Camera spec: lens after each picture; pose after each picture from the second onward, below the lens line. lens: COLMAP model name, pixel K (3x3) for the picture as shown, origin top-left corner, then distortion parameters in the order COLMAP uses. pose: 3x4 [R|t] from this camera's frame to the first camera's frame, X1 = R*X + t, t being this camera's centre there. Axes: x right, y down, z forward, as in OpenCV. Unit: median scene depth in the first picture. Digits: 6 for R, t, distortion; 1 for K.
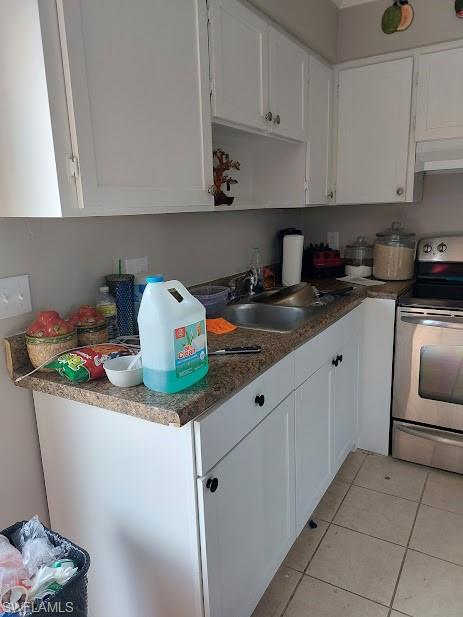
lens RADIAL K [[447.7, 0, 231.9], [0, 447.7, 306.7], [0, 0, 1]] dist [0.061262, -0.070002]
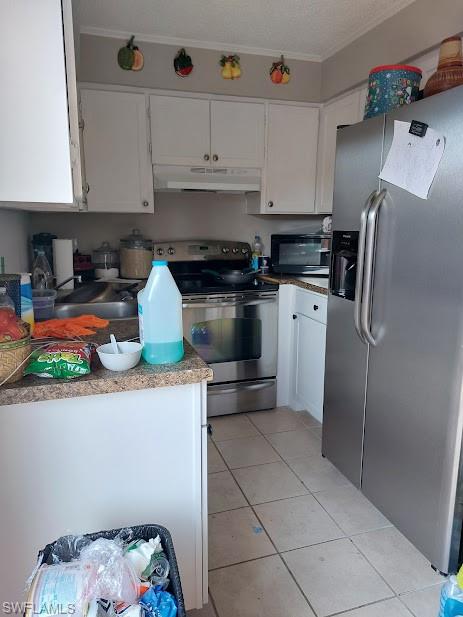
lens RADIAL K [[447.7, 0, 232.6], [0, 447.7, 308.7], [0, 0, 1]] dist [0.061262, -0.070002]
pose [[0.655301, -0.110529, 0.747238, -0.400995], [0.135820, 0.990355, 0.027380, 0.020833], [-0.743057, 0.083548, 0.663993, 0.054229]]
